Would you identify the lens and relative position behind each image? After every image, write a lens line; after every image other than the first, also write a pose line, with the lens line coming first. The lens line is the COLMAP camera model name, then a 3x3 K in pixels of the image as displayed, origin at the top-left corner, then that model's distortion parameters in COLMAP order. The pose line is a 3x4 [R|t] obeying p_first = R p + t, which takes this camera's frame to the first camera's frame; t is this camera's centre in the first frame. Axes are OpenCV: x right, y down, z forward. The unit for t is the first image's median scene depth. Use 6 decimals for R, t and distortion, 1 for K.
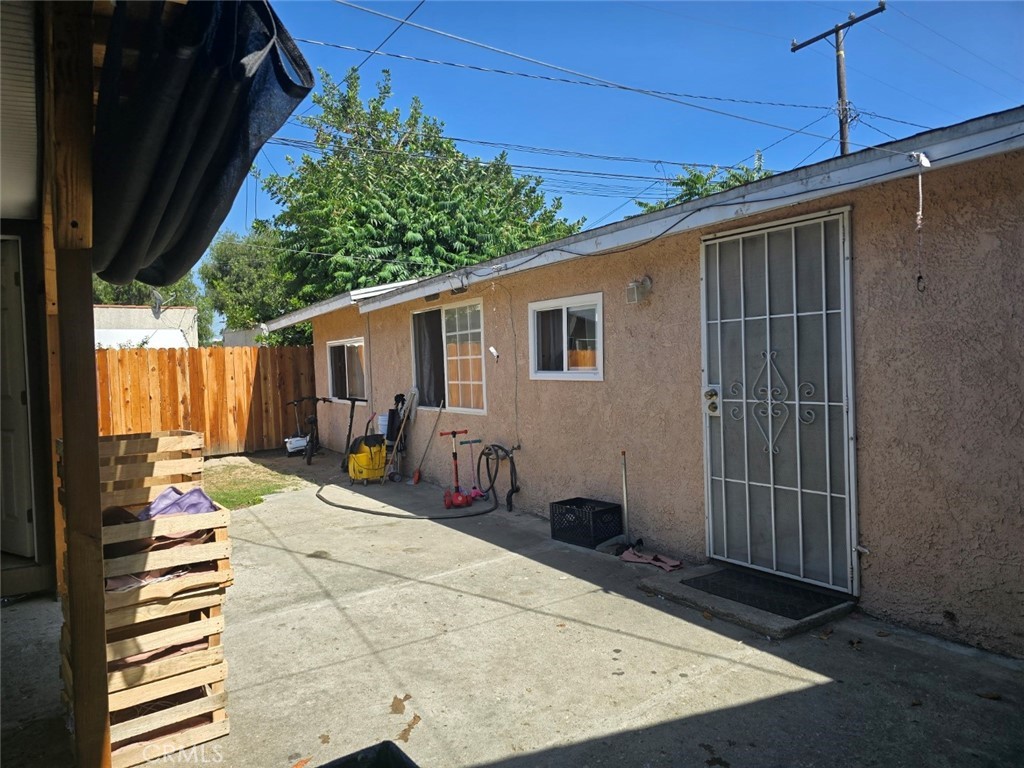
lens RADIAL K [[690.9, 0, 508.9], [0, 690.9, 382.5], [0, 0, 1]] dist [0.038947, -0.038116]
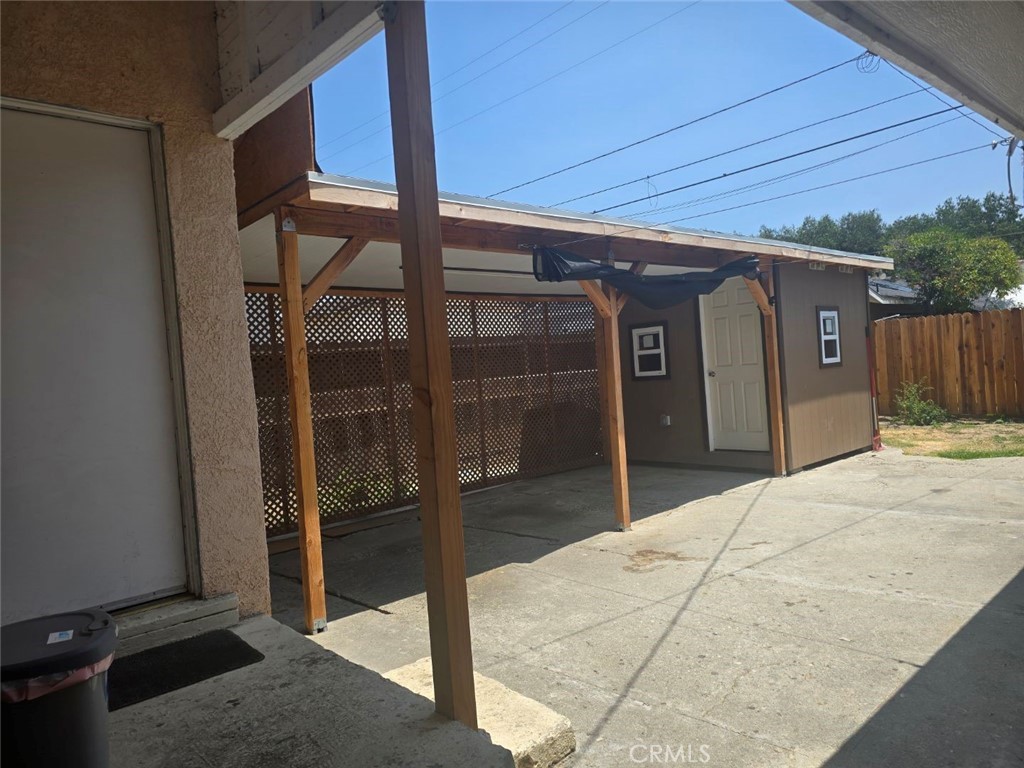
lens RADIAL K [[690.9, 0, 504.7], [0, 690.9, 381.7], [0, 0, 1]] dist [0.038947, -0.038116]
pose [[0.137849, 0.041084, -0.989601, 1.049517], [0.041870, 0.998004, 0.047266, -0.046354], [0.989568, -0.047950, 0.135854, 0.084778]]
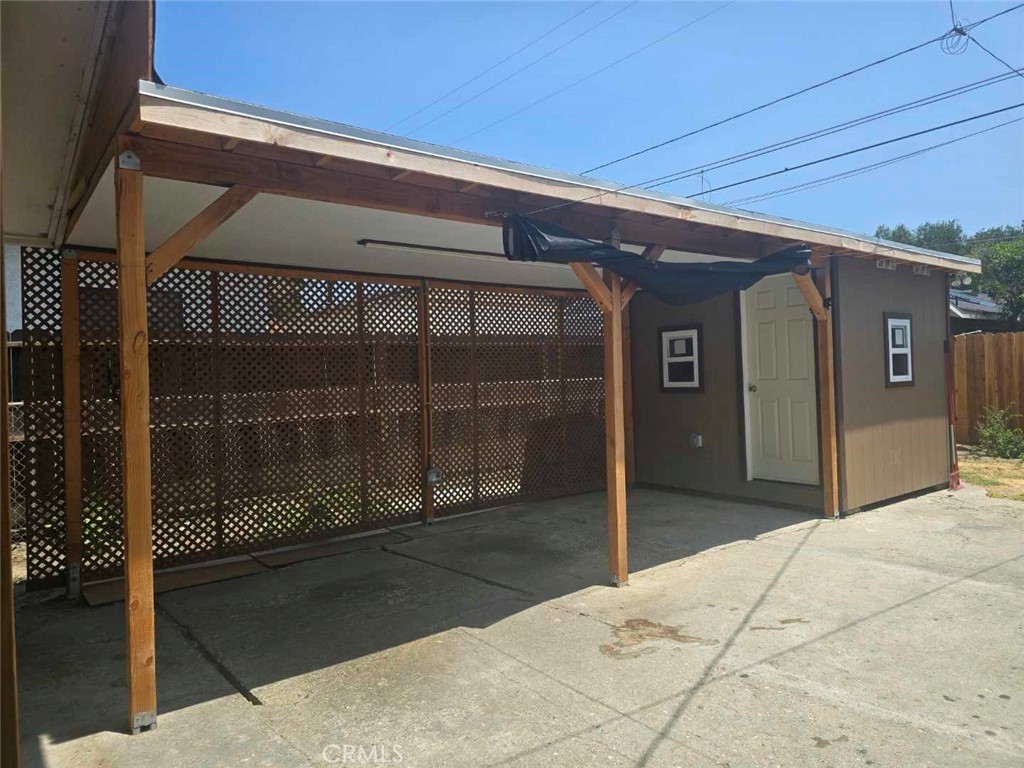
lens RADIAL K [[690.9, 0, 518.3], [0, 690.9, 367.6], [0, 0, 1]] dist [0.038947, -0.038116]
pose [[0.071706, 0.022202, -0.997179, 0.781735], [0.001937, 0.999747, 0.022398, -0.038233], [0.997424, -0.003537, 0.071645, 0.263968]]
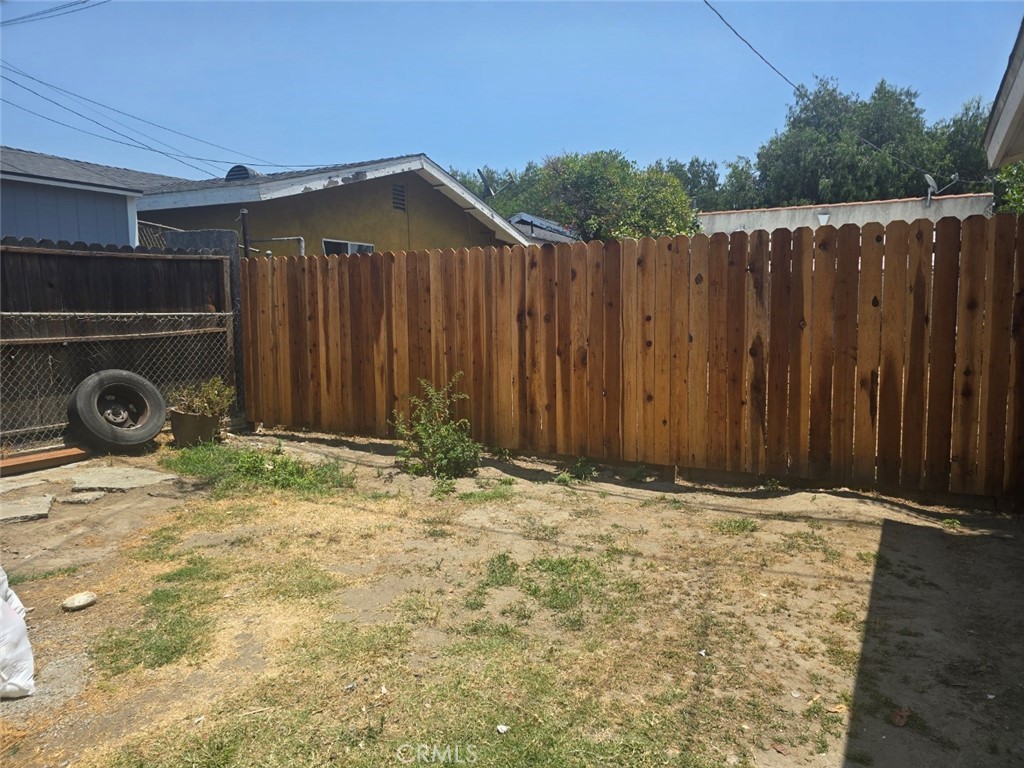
lens RADIAL K [[690.9, 0, 509.1], [0, 690.9, 379.1], [0, 0, 1]] dist [0.038947, -0.038116]
pose [[0.459343, 0.124058, -0.879553, -0.385121], [-0.028089, 0.991732, 0.125211, -0.018969], [0.887815, -0.032809, 0.459030, 1.763474]]
